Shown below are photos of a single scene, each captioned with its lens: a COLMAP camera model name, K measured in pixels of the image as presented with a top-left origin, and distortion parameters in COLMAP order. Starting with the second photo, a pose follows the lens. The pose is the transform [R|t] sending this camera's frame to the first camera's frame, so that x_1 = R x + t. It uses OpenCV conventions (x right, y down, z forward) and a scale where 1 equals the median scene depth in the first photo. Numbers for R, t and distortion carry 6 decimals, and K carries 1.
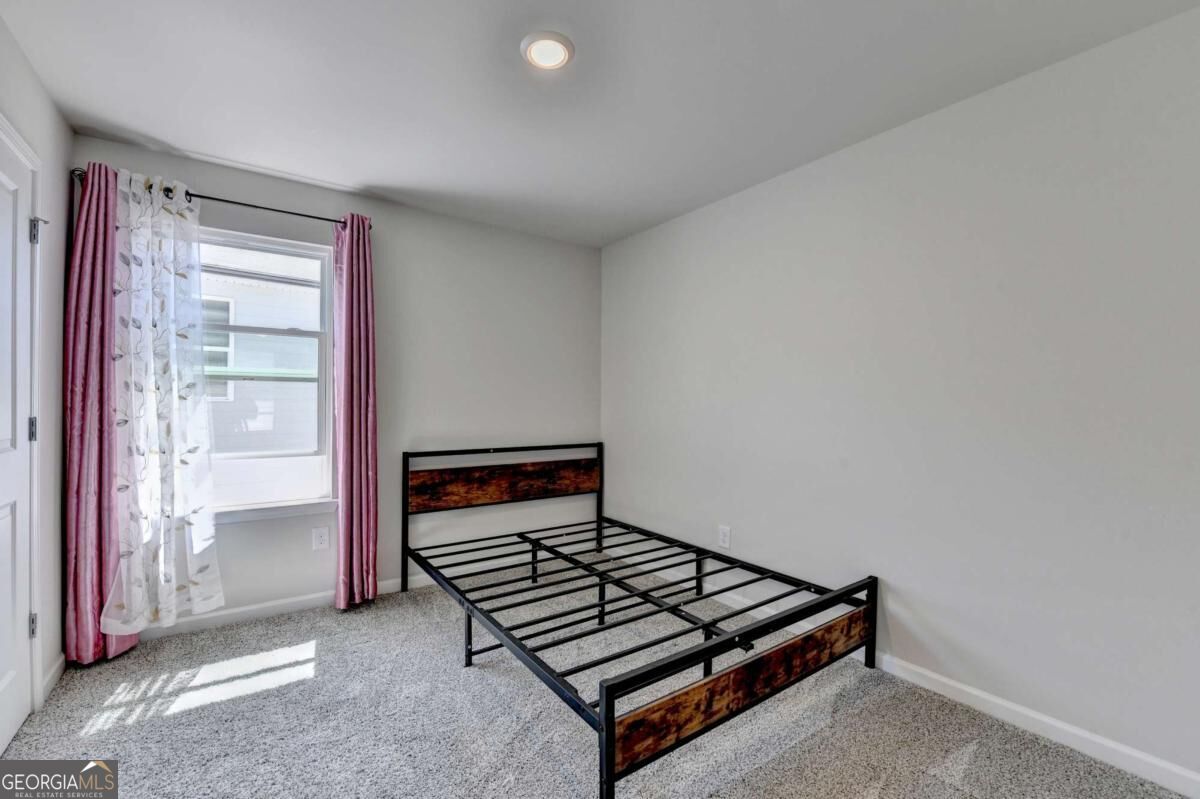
lens RADIAL K [[492.9, 0, 586.0], [0, 492.9, 396.2], [0, 0, 1]] dist [-0.016753, -0.000683]
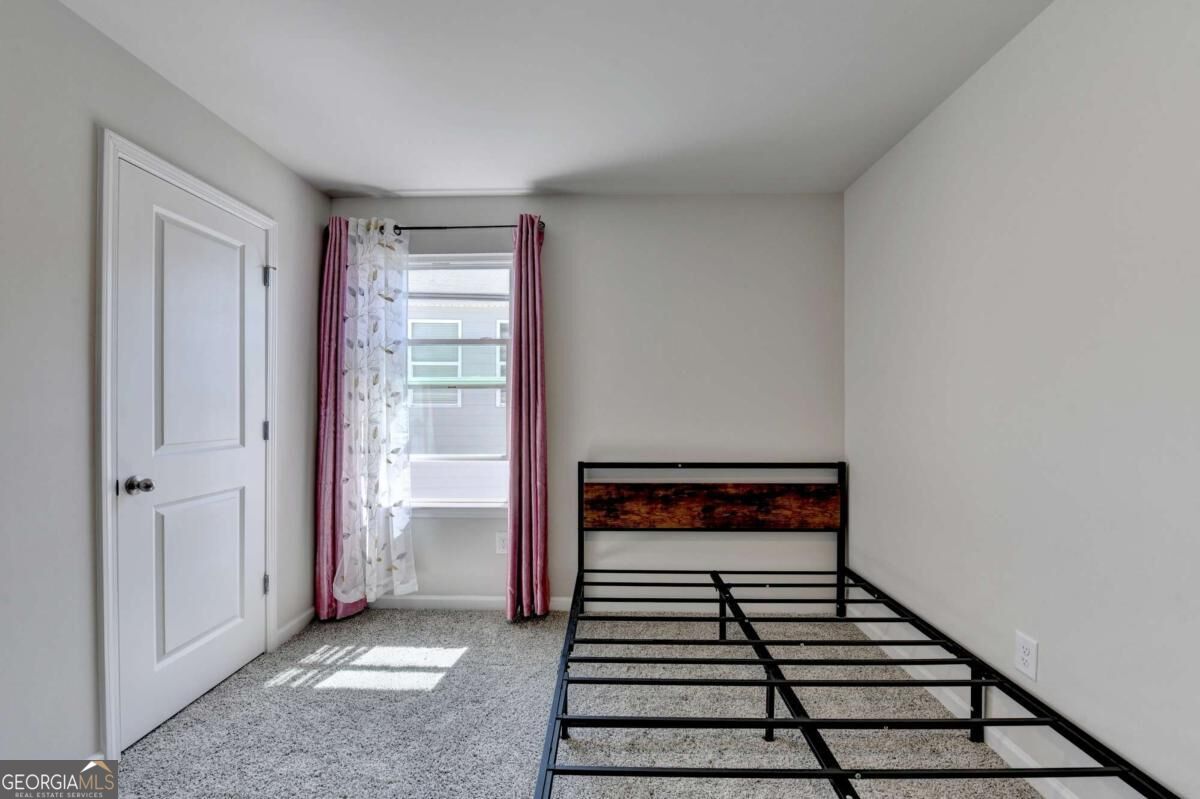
lens RADIAL K [[491.5, 0, 600.0], [0, 491.5, 399.5], [0, 0, 1]] dist [-0.008898, -0.000105]
pose [[0.809937, -0.013643, -0.586358, 0.246302], [0.013816, 0.999896, -0.004181, 0.001875], [0.586354, -0.004715, 0.810041, 0.336985]]
